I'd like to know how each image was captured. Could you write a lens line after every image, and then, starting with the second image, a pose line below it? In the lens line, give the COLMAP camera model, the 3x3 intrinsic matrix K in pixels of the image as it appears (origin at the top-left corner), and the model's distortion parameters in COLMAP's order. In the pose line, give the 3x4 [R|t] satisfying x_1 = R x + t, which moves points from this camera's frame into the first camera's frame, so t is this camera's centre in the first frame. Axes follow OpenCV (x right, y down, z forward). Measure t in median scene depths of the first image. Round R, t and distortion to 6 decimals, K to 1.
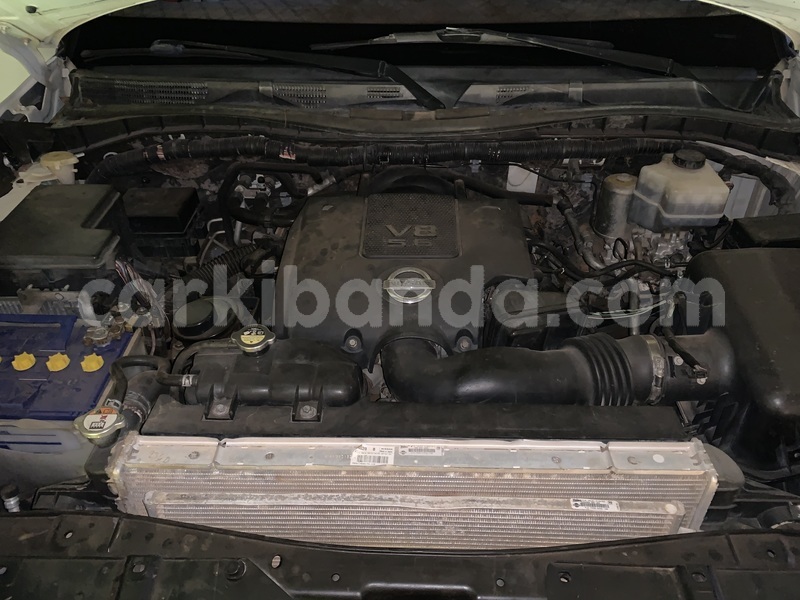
lens RADIAL K [[613.9, 0, 400.0], [0, 613.9, 300.0], [0, 0, 1]] dist [0.044875, -0.067280]
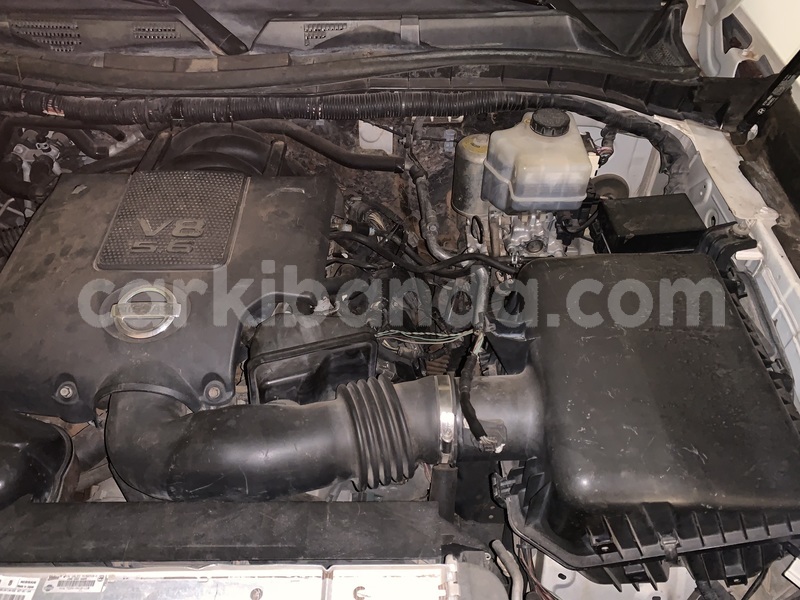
lens RADIAL K [[613.9, 0, 400.0], [0, 613.9, 300.0], [0, 0, 1]] dist [0.044875, -0.067280]
pose [[0.999377, -0.012173, 0.033125, 0.241662], [0.007360, 0.989882, 0.141705, -0.113888], [-0.034515, -0.141373, 0.989355, 0.191266]]
